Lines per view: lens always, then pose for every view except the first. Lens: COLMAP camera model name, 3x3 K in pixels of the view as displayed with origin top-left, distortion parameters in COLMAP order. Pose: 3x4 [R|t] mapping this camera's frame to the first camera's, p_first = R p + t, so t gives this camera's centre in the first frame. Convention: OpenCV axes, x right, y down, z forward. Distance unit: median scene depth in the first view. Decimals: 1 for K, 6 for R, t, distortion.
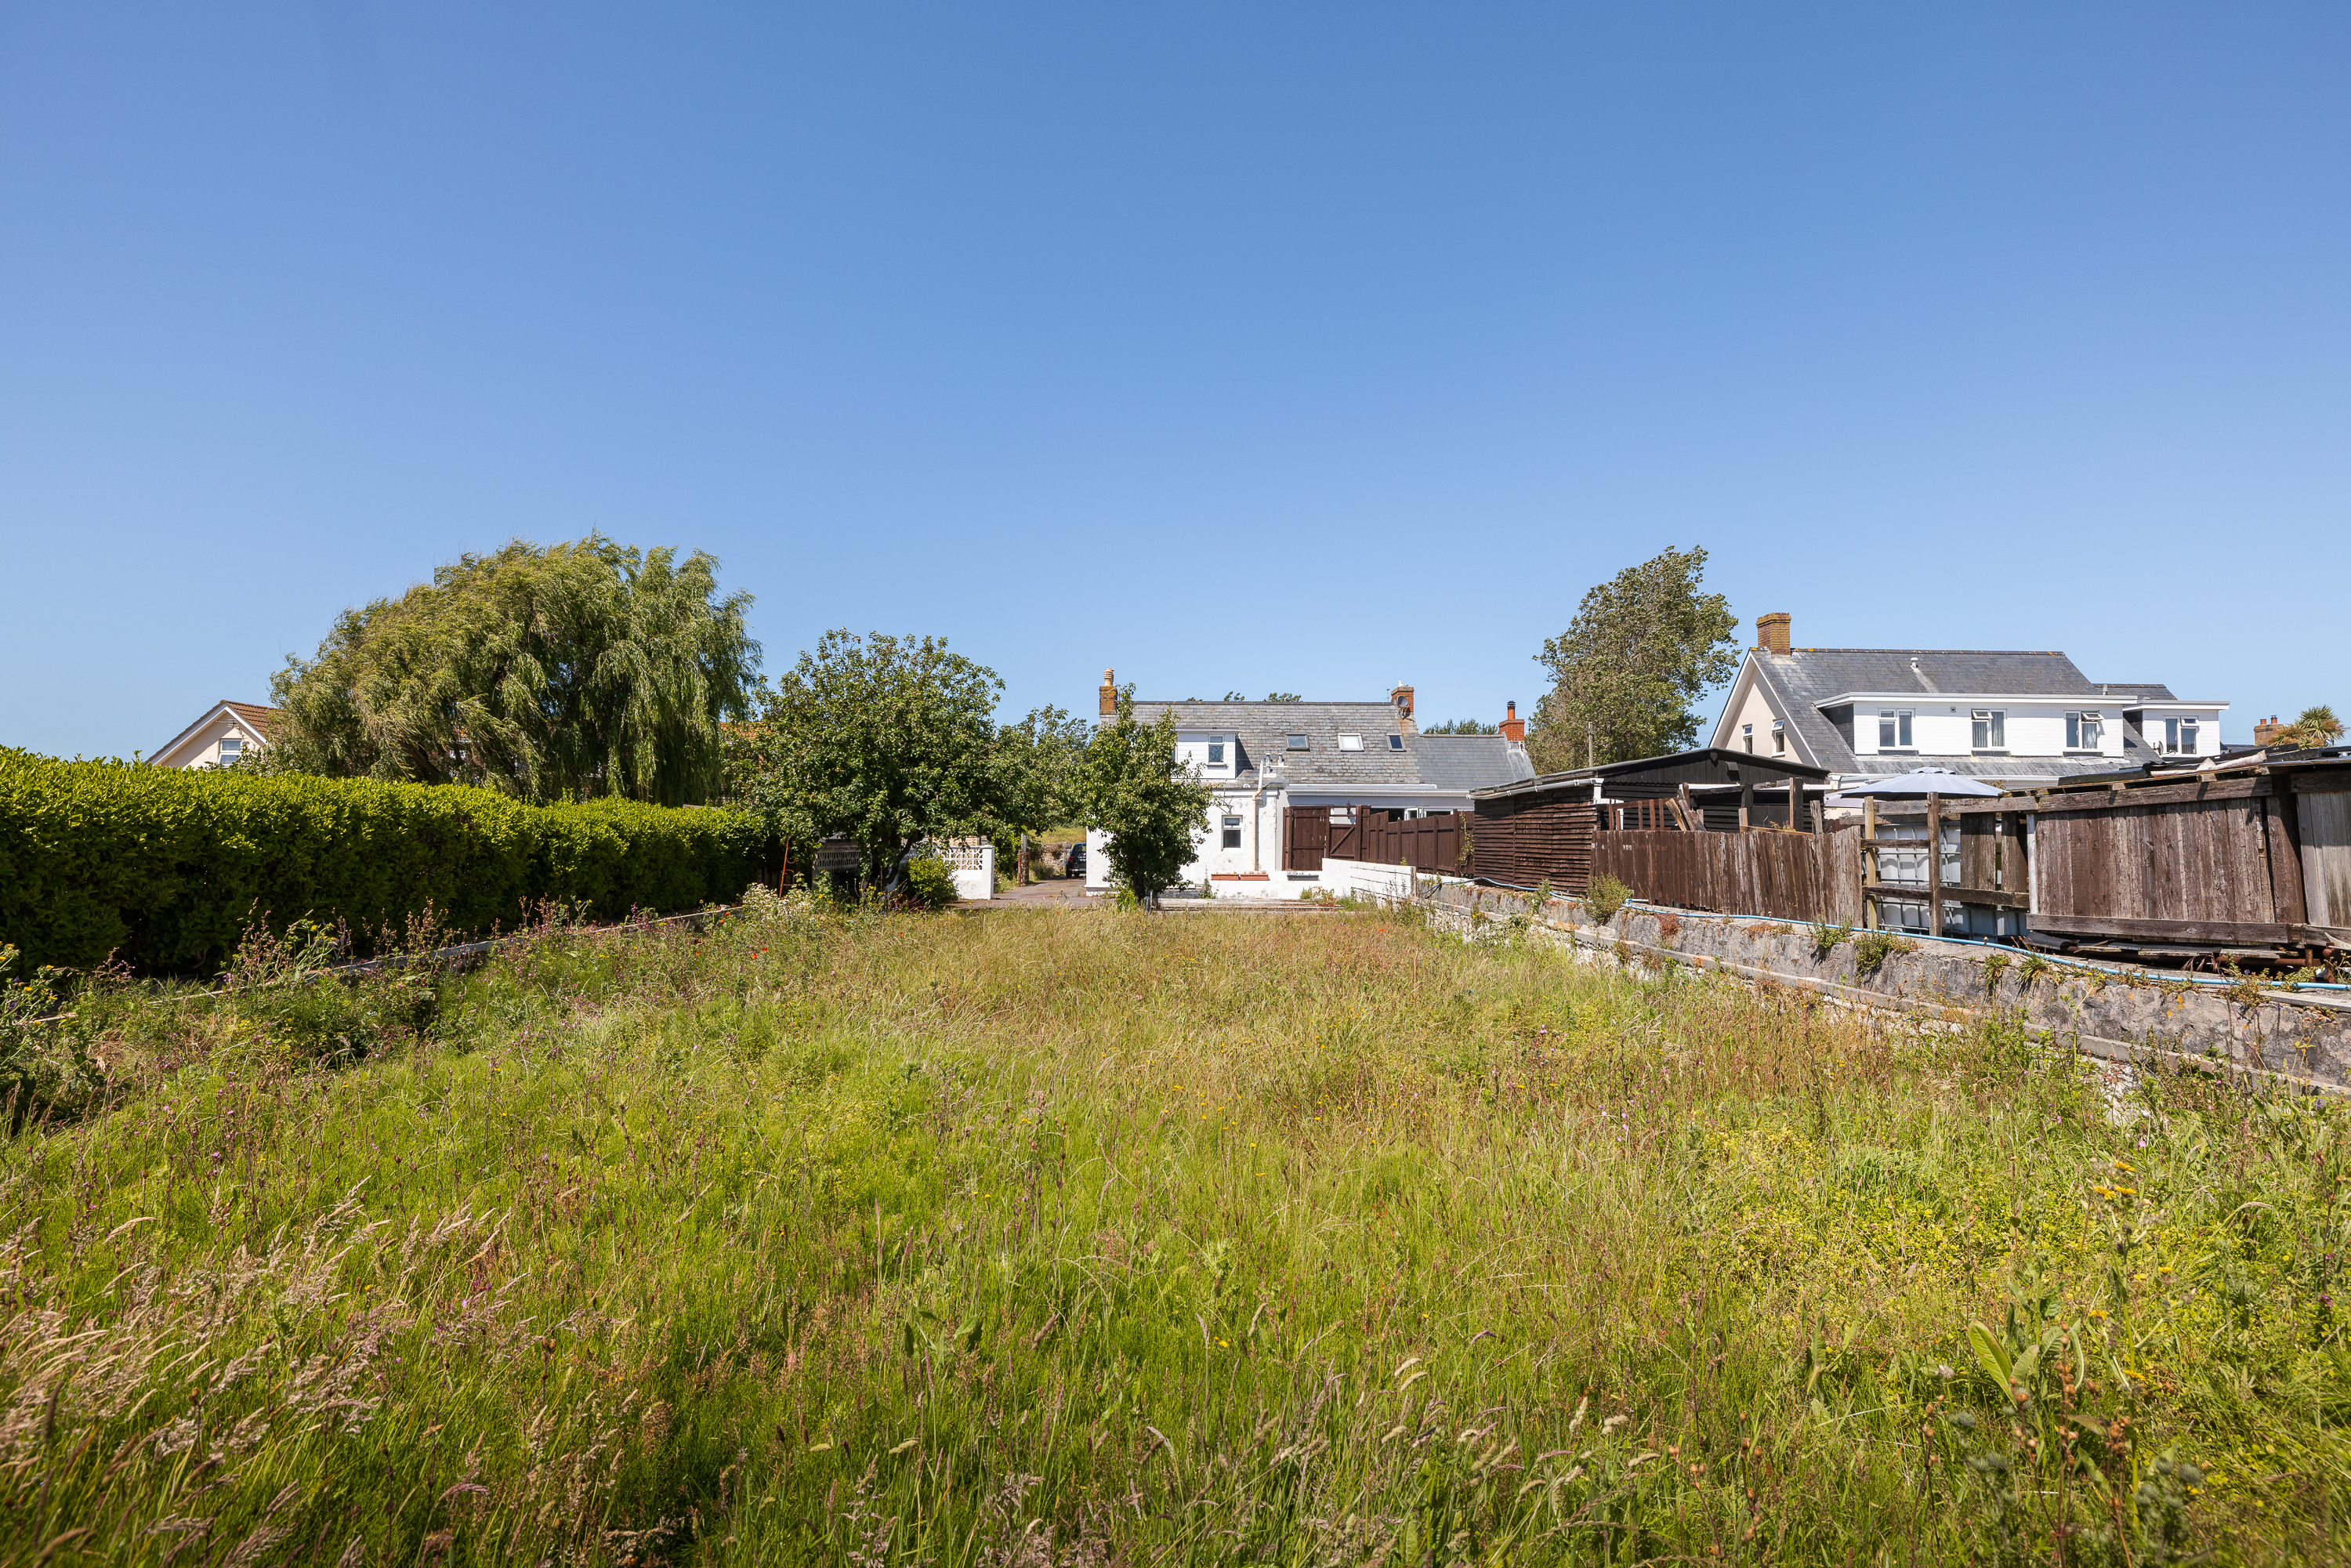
lens RADIAL K [[1203.9, 0, 1178.0], [0, 1203.9, 788.1], [0, 0, 1]] dist [-0.000475, -0.000018]
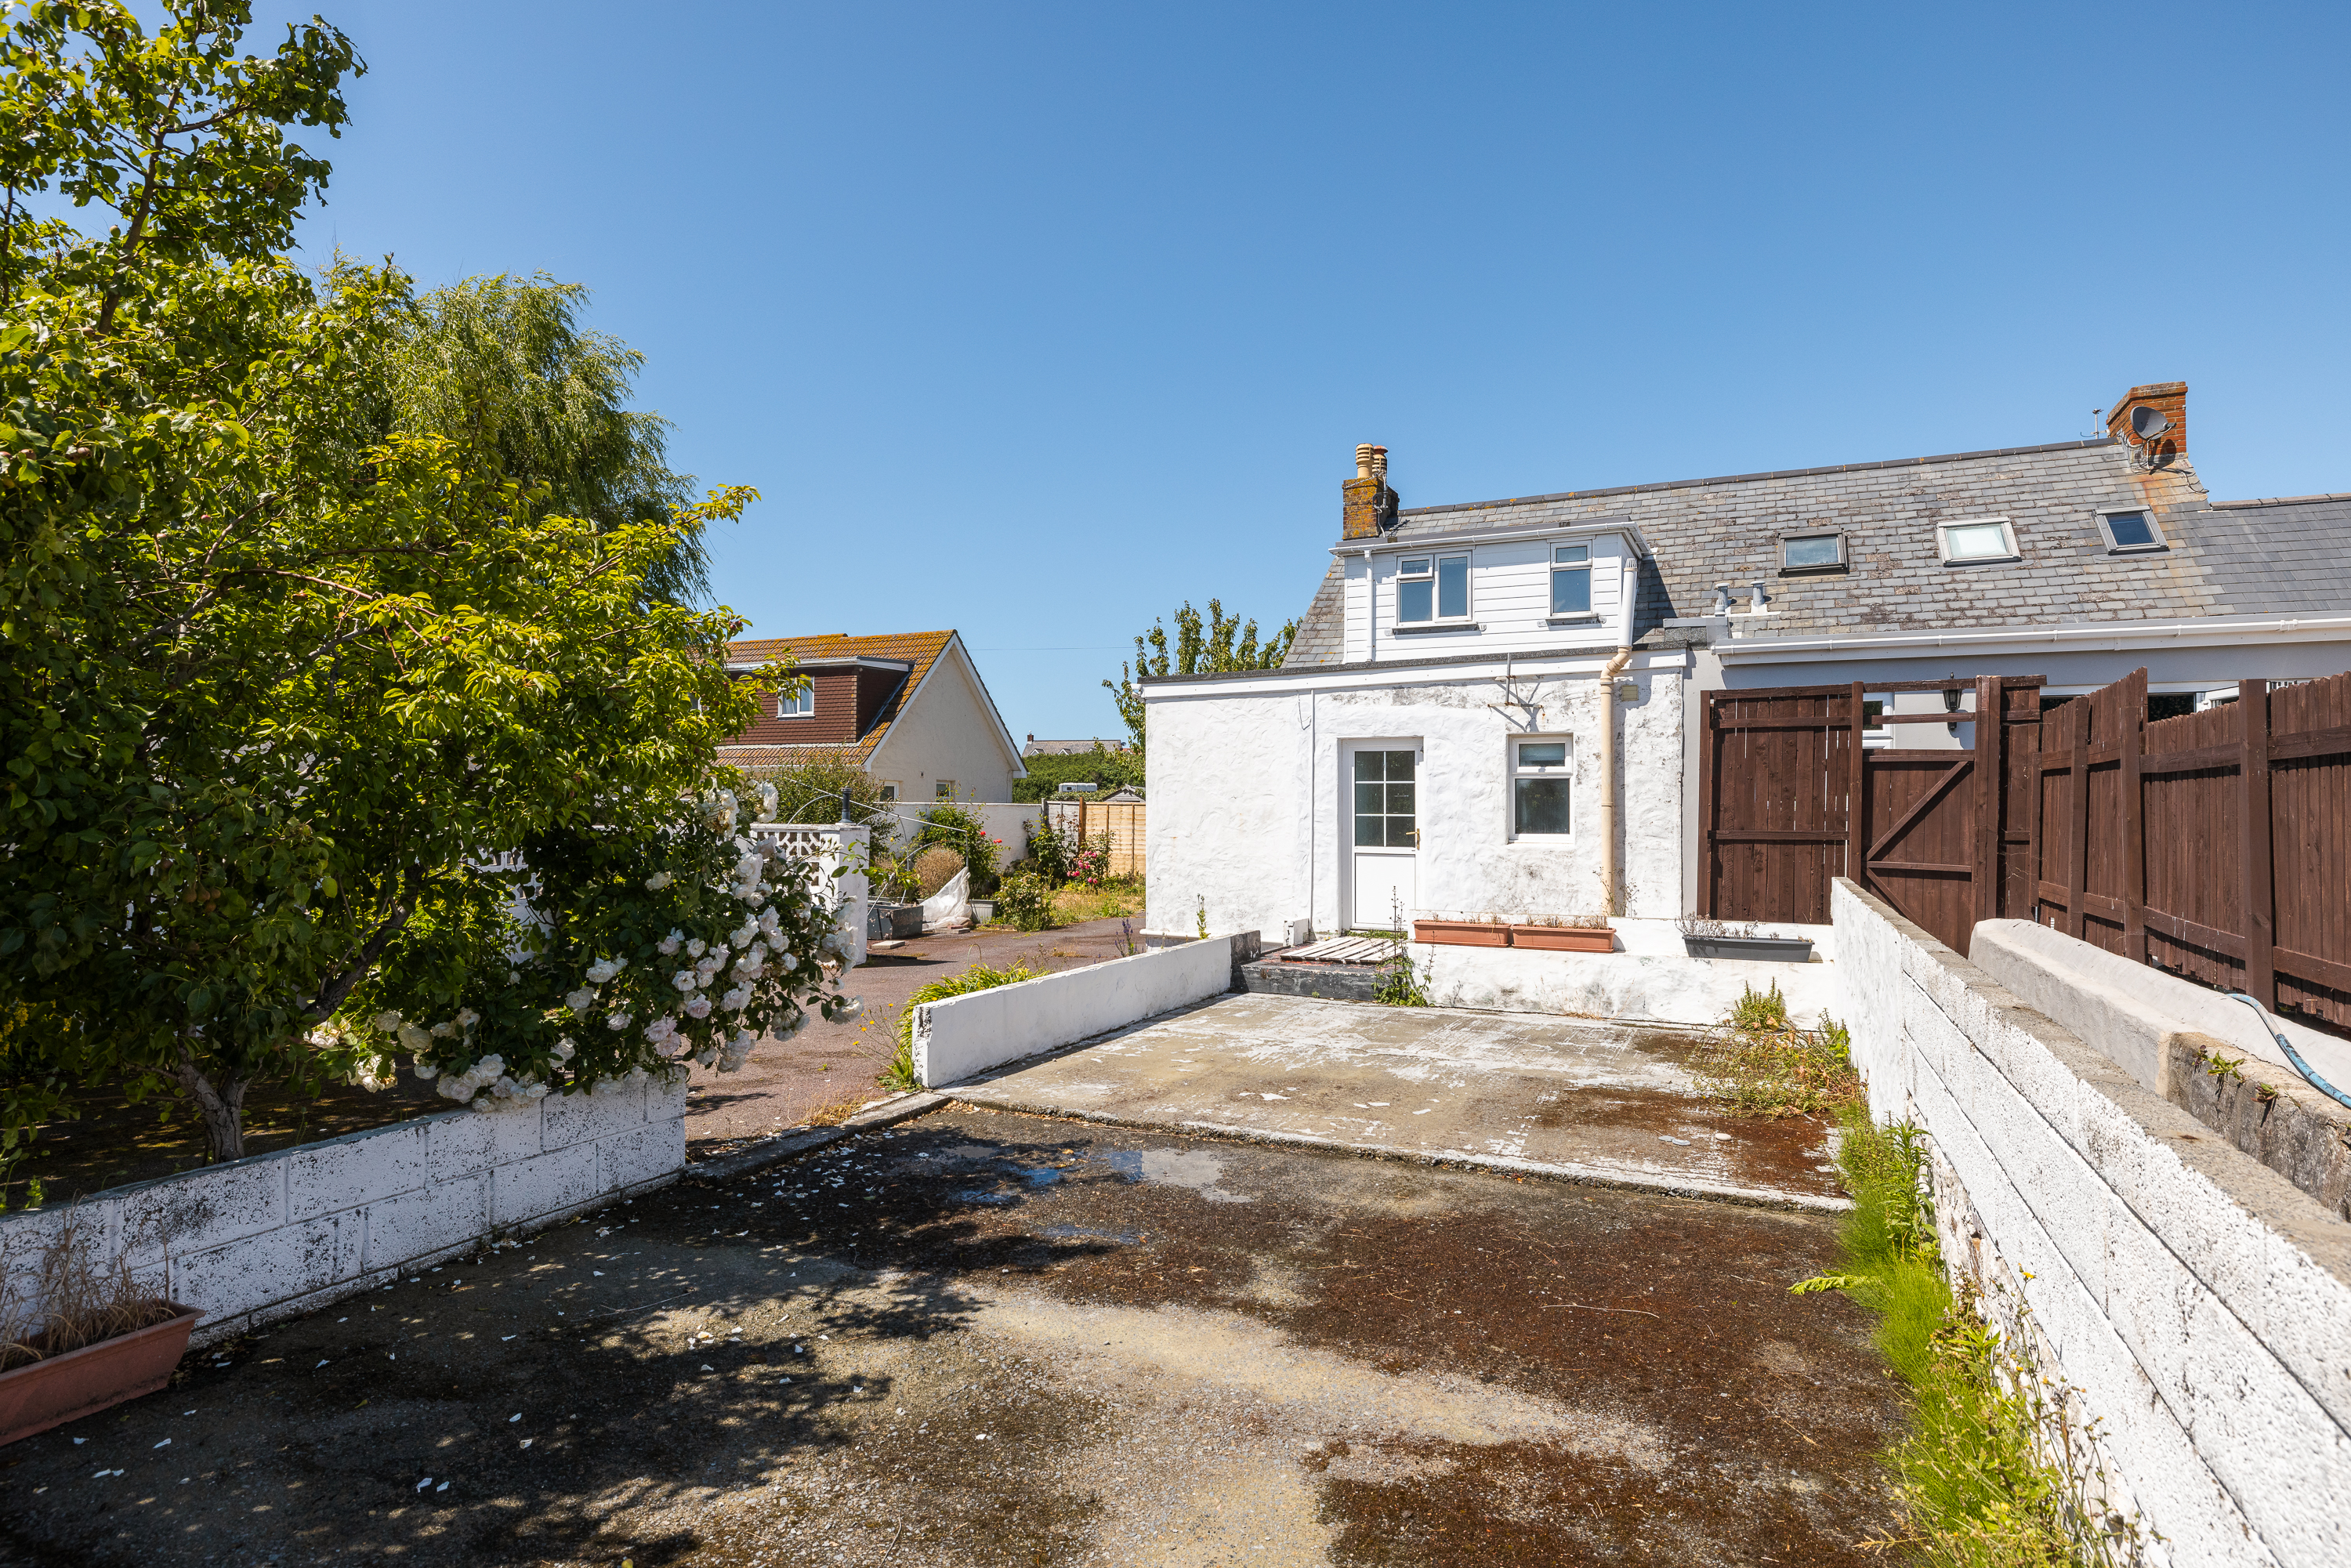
lens RADIAL K [[1243.8, 0, 1179.8], [0, 1243.8, 789.5], [0, 0, 1]] dist [-0.005826, -0.000345]
pose [[0.901125, -0.006265, -0.433514, 0.103221], [0.018294, 0.999554, 0.023583, 0.027720], [0.433173, -0.029182, 0.900838, 0.651142]]
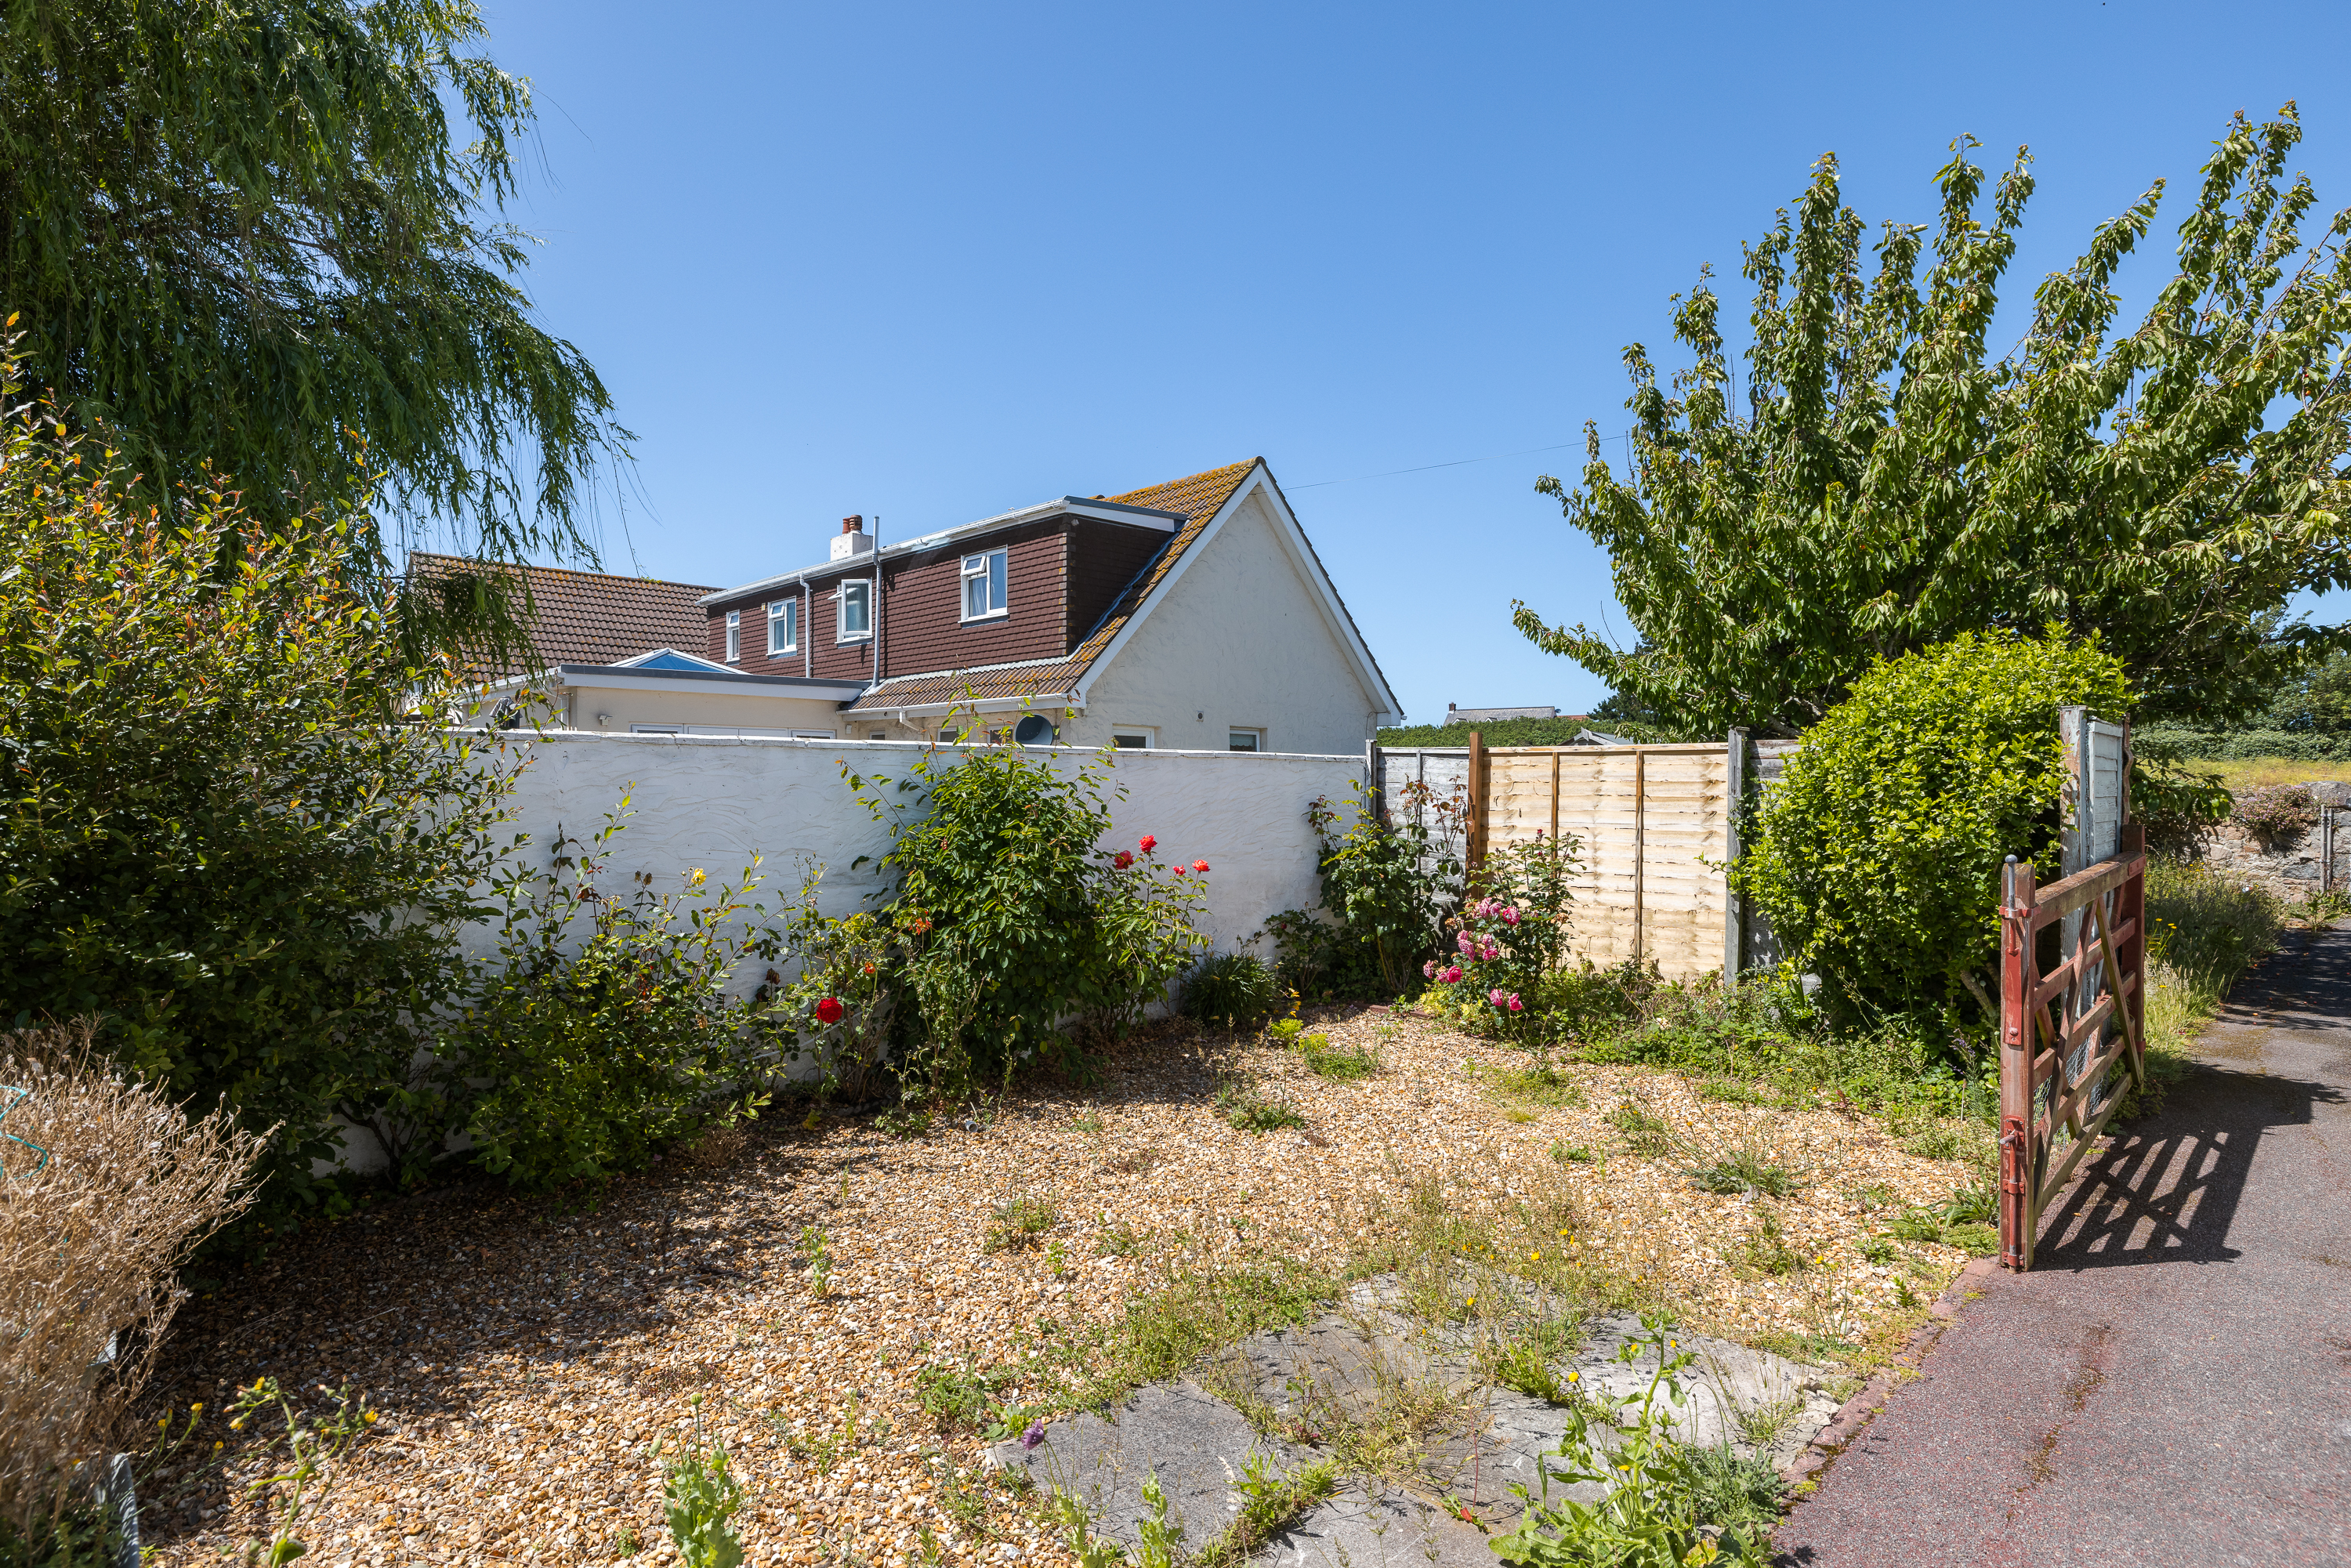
lens RADIAL K [[1142.7, 0, 1192.0], [0, 1142.7, 786.8], [0, 0, 1]] dist [0.014401, -0.000521]
pose [[0.695515, -0.000910, -0.718511, -0.134103], [0.032509, 0.999015, 0.030204, 0.049903], [0.717776, -0.044366, 0.694859, 1.072734]]
